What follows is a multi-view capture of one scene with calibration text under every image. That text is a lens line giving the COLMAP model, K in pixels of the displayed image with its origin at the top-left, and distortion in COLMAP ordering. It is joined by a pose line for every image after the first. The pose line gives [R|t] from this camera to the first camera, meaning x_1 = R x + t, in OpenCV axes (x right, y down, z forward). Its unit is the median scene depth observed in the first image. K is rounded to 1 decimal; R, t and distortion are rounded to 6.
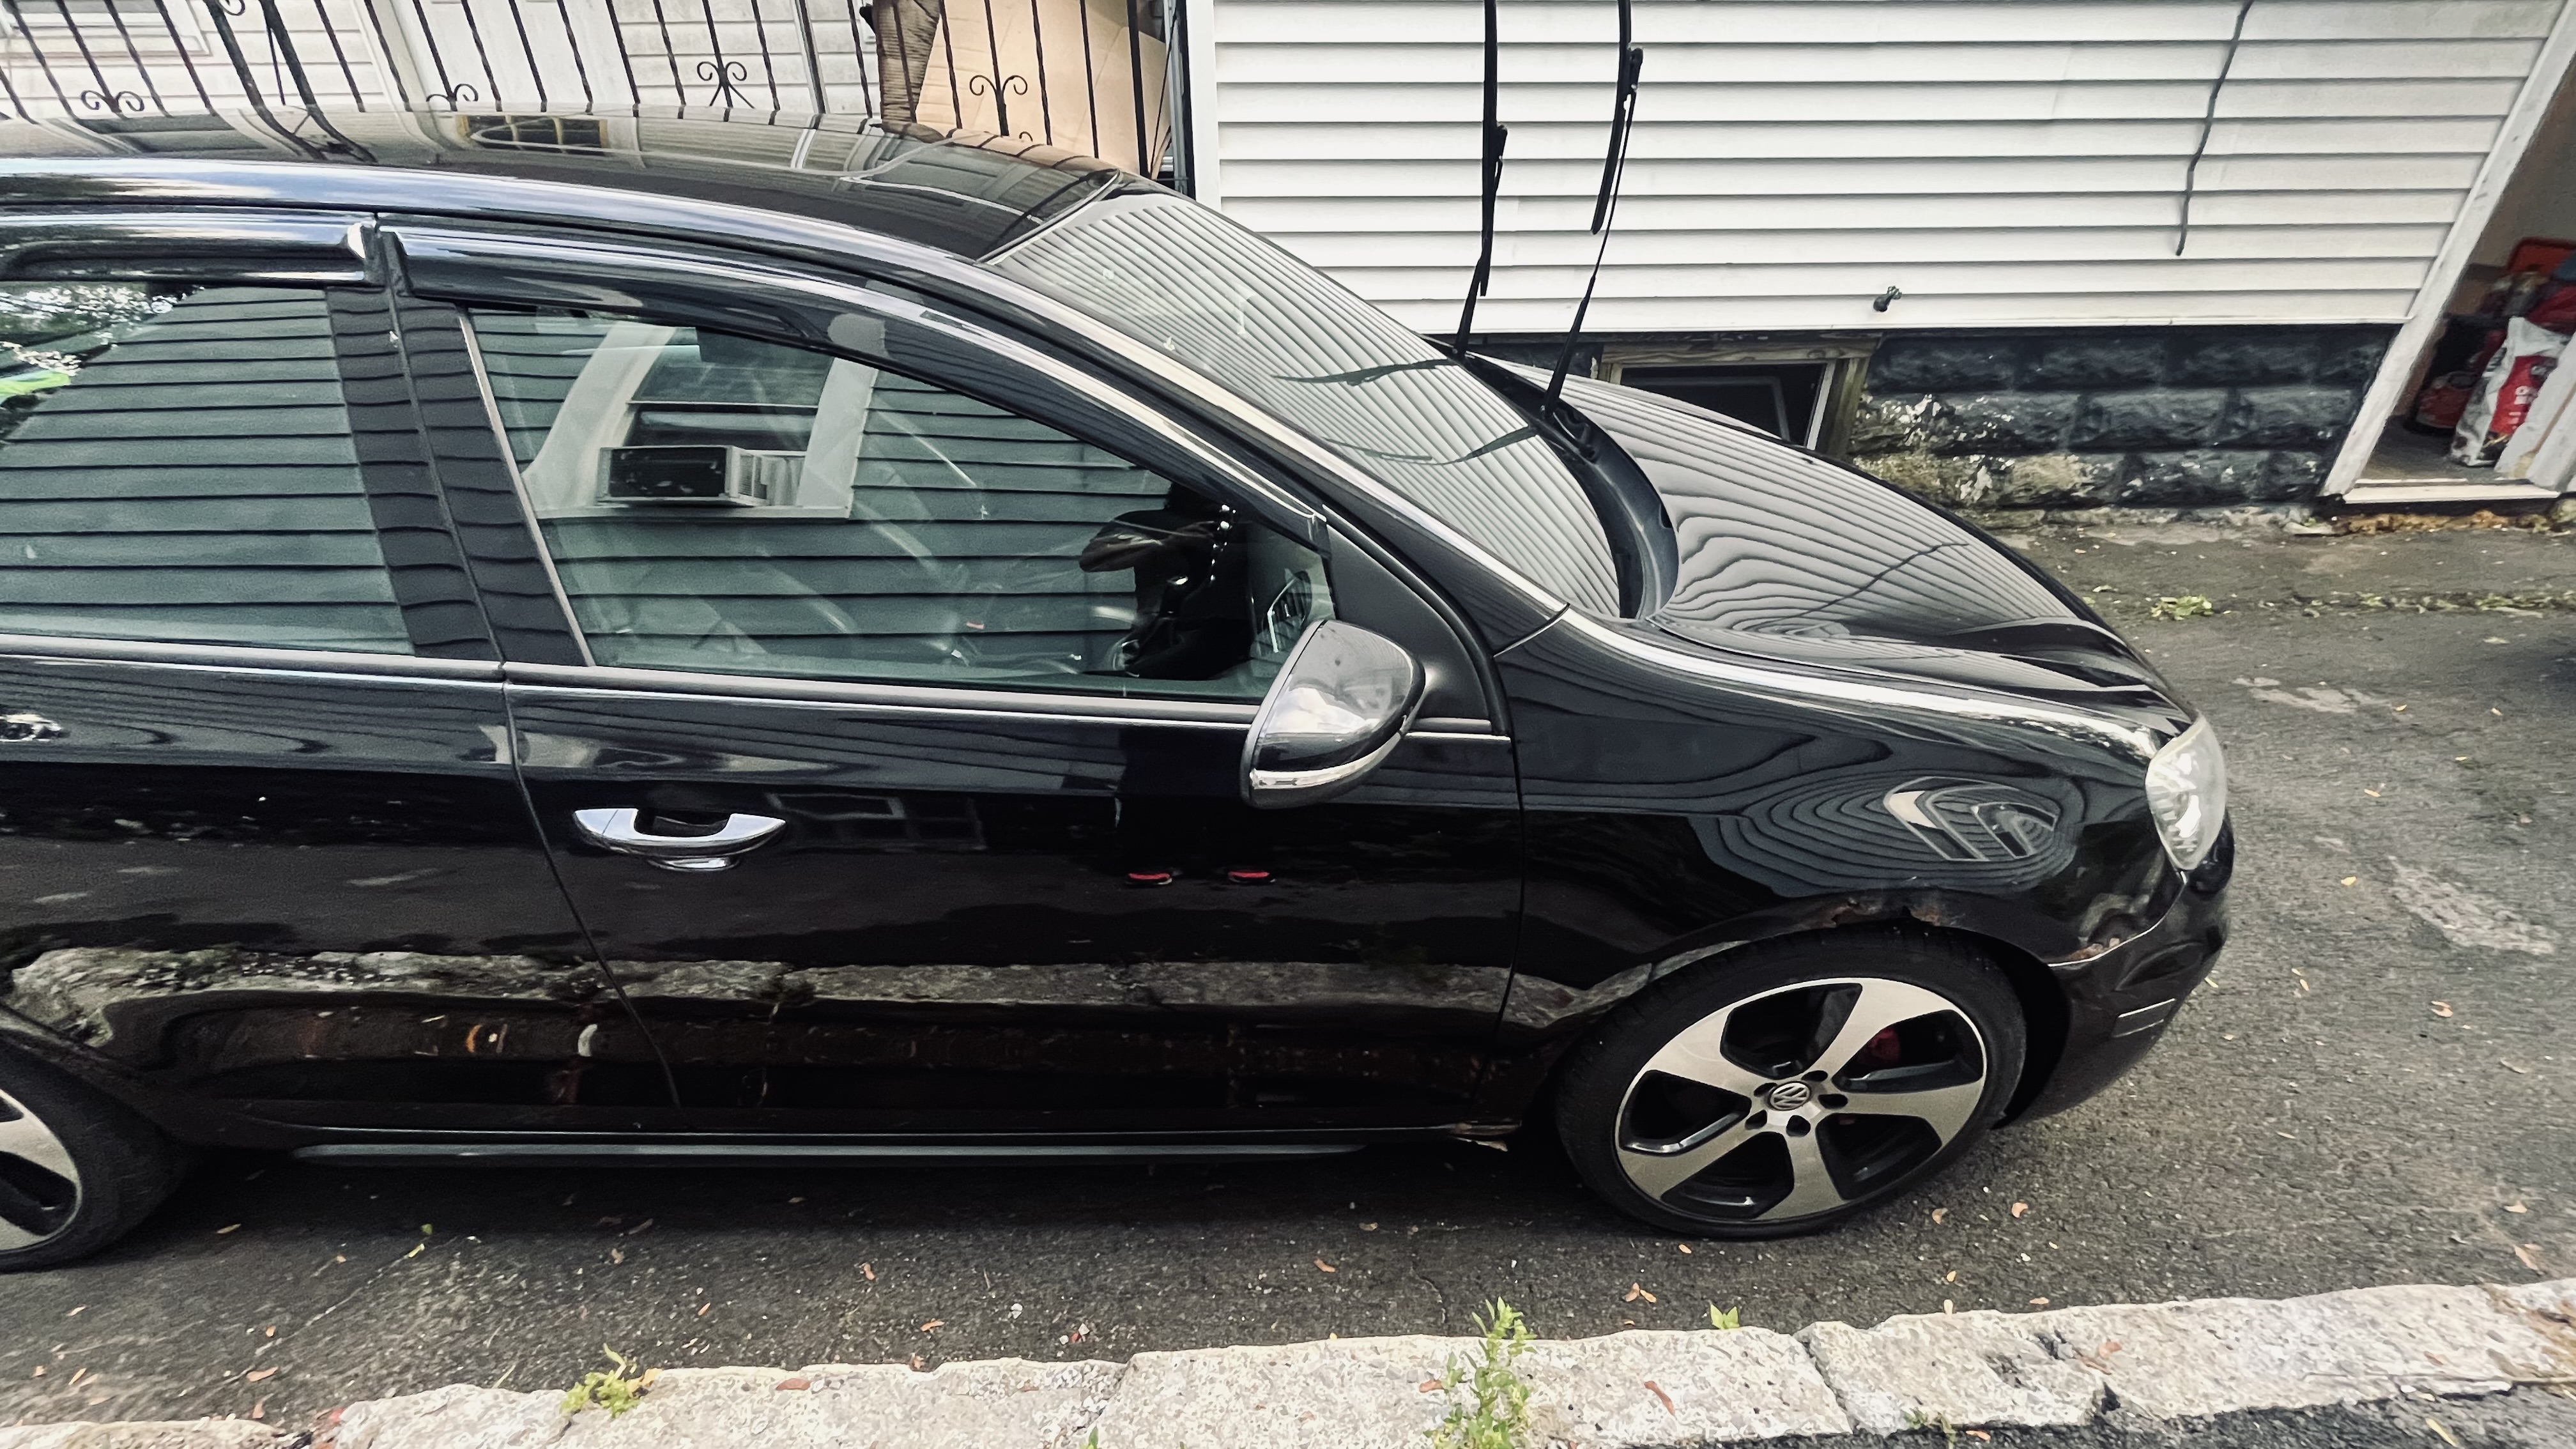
lens RADIAL K [[1053.1, 0, 1287.1], [0, 1053.1, 709.5], [0, 0, 1]] dist [-0.006057, 0.000709]
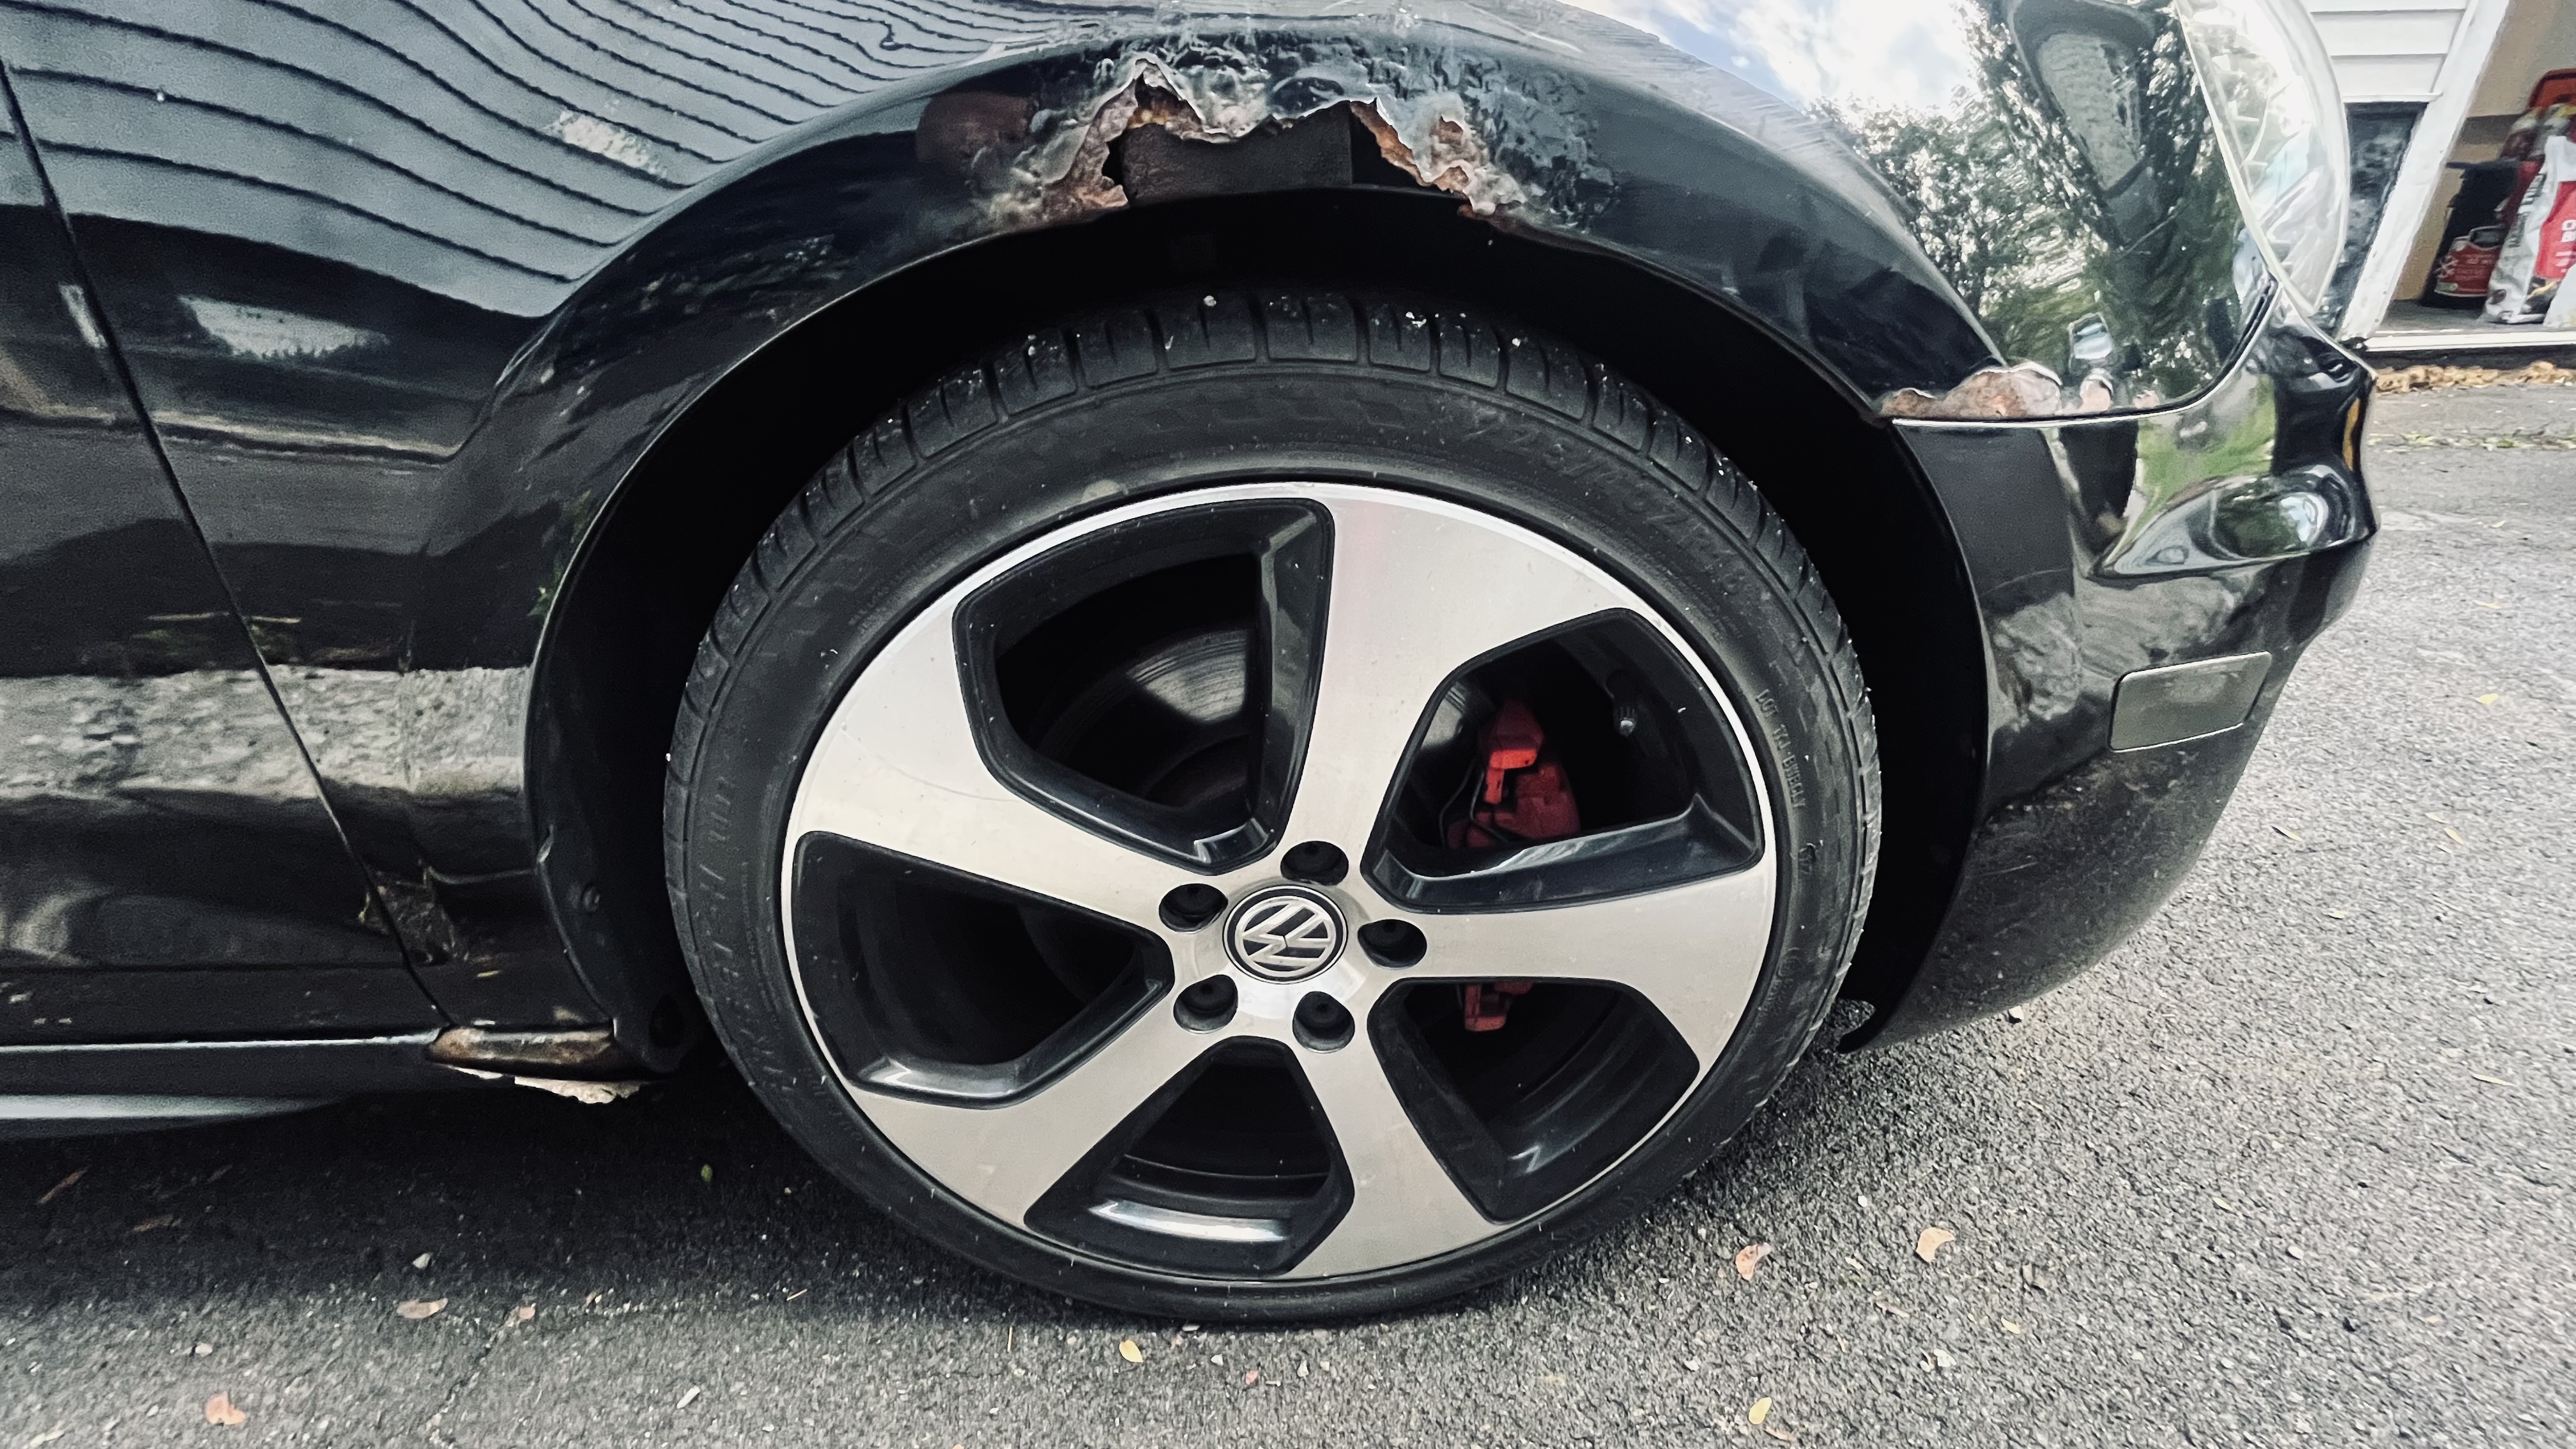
lens RADIAL K [[1053.1, 0, 1287.1], [0, 1053.1, 709.5], [0, 0, 1]] dist [-0.006057, 0.000709]
pose [[0.999855, -0.016022, 0.005806, 0.415207], [0.016385, 0.997482, -0.069007, 0.271113], [-0.004686, 0.069092, 0.997599, 0.530922]]
